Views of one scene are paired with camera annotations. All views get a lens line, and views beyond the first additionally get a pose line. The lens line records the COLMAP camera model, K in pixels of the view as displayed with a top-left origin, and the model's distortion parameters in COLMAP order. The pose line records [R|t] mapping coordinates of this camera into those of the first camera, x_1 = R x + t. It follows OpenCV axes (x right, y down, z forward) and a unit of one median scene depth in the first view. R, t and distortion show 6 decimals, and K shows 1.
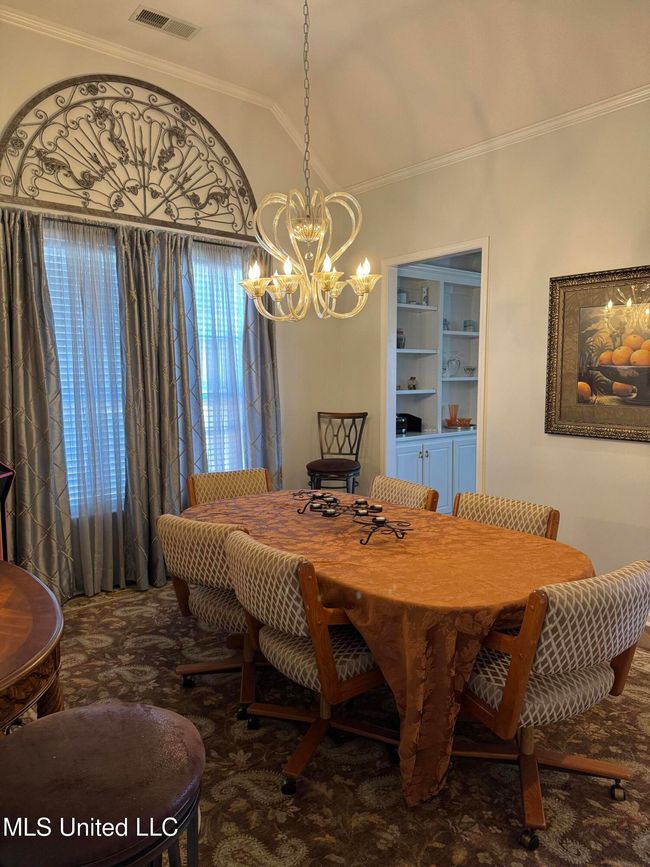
lens RADIAL K [[611.4, 0, 320.5], [0, 611.4, 436.0], [0, 0, 1]] dist [0.070557, -0.086788]
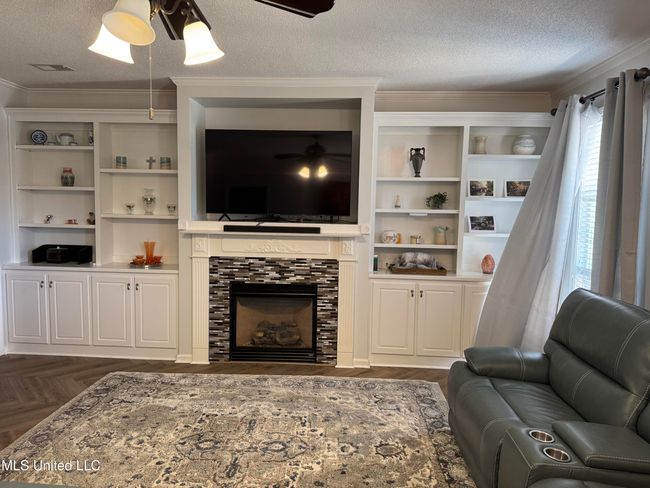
lens RADIAL K [[458.4, 0, 324.7], [0, 458.4, 242.7], [0, 0, 1]] dist [0.070557, -0.086788]
pose [[0.736765, 0.083464, -0.670978, 5.209777], [-0.094267, 0.995340, 0.020303, -0.518301], [0.669546, 0.048292, 0.741199, 3.508209]]
